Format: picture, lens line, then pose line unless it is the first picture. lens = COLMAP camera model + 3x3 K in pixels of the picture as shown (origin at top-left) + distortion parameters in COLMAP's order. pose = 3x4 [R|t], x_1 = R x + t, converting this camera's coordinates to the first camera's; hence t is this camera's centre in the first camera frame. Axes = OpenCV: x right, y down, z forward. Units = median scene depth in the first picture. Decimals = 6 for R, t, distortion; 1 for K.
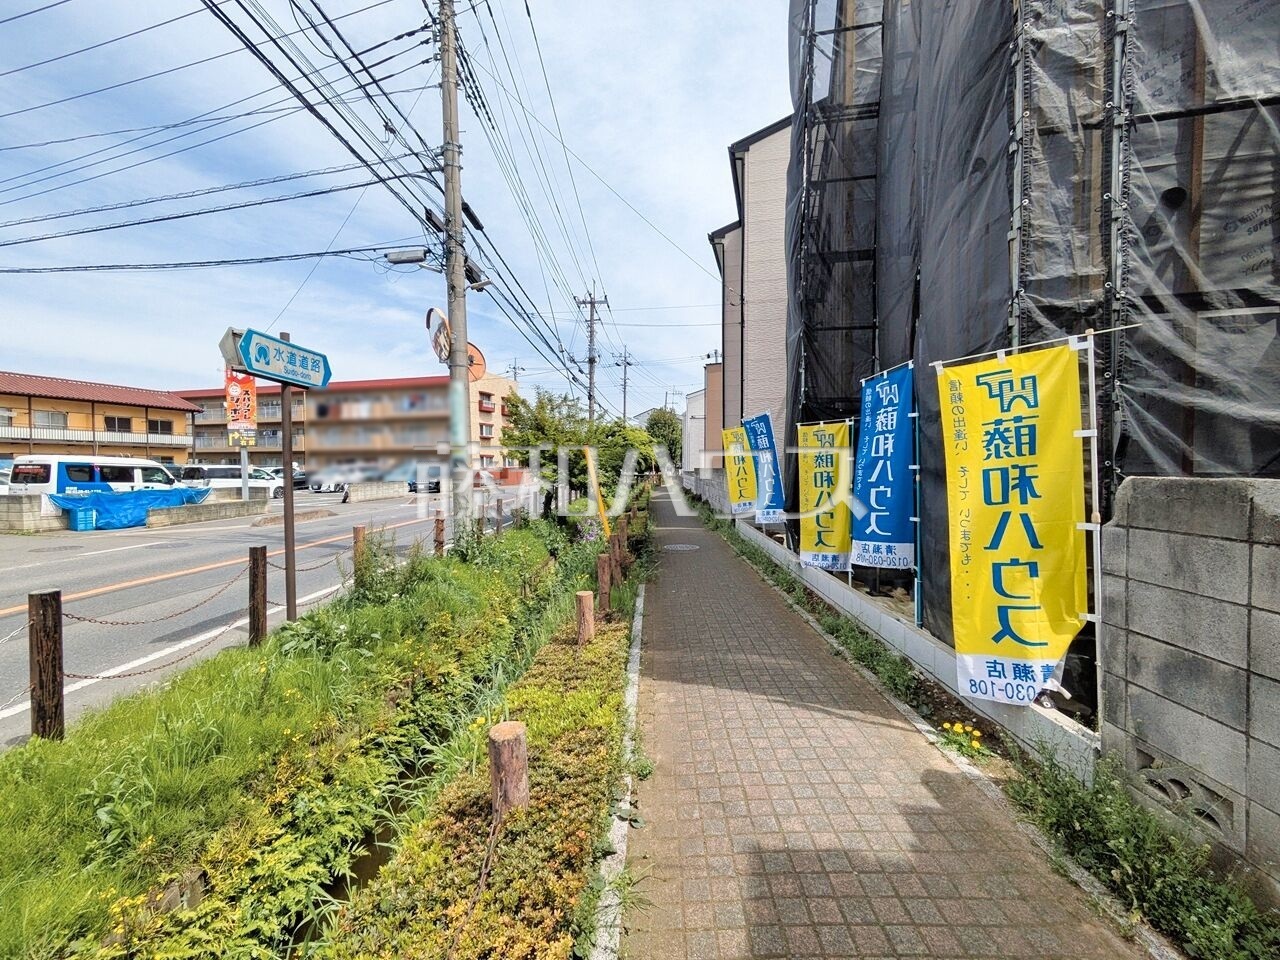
lens RADIAL K [[509.3, 0, 638.2], [0, 509.3, 452.6], [0, 0, 1]] dist [0.001170, -0.012323]
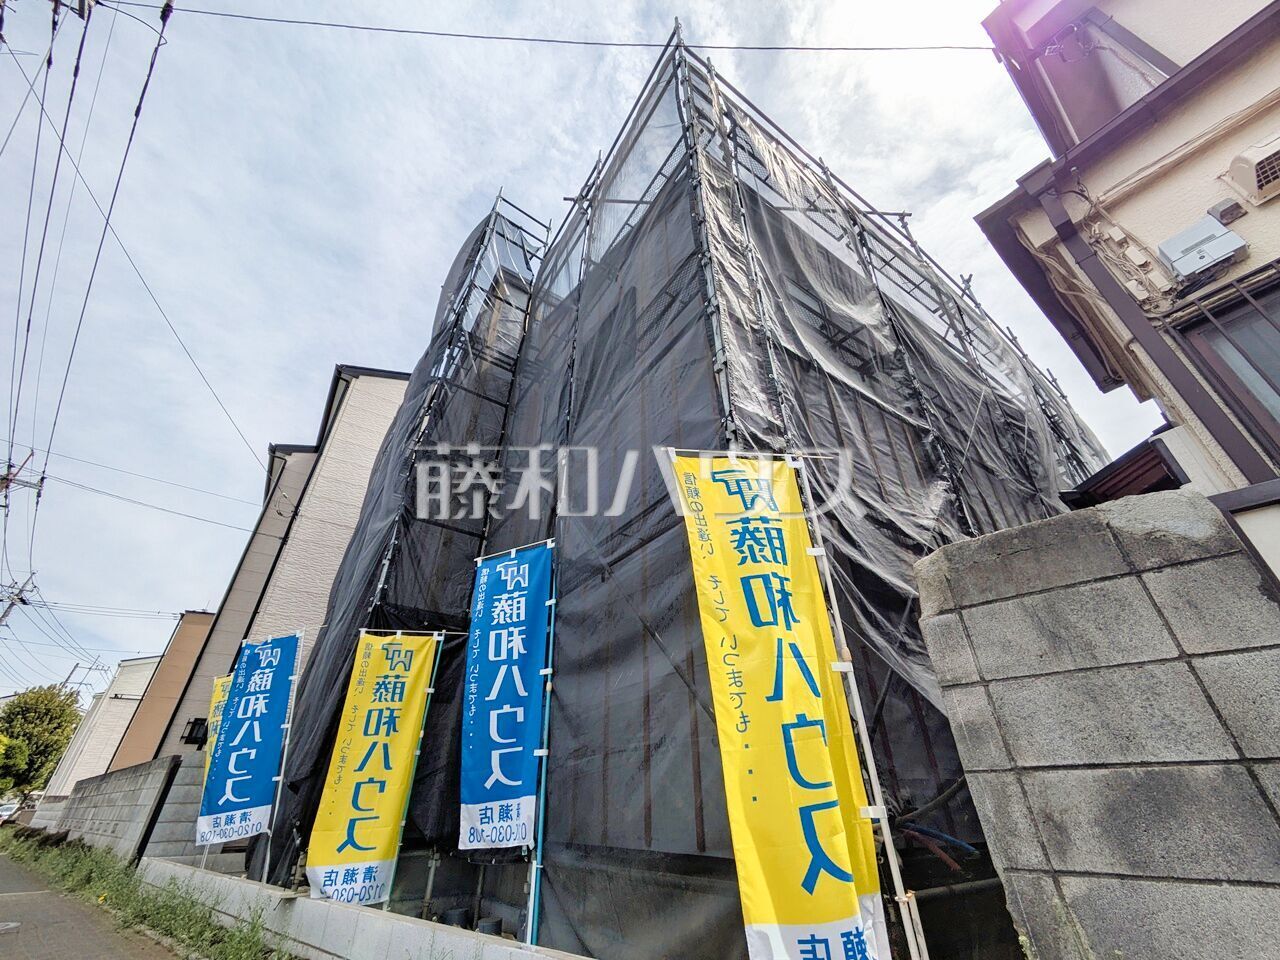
lens RADIAL K [[488.7, 0, 640.0], [0, 488.7, 480.0], [0, 0, 1]] dist [-0.029574, 0.008099]
pose [[0.629076, 0.405315, 0.663312, 0.096992], [0.021645, 0.843842, -0.536156, 0.273166], [-0.777042, 0.351640, 0.522068, 0.706926]]
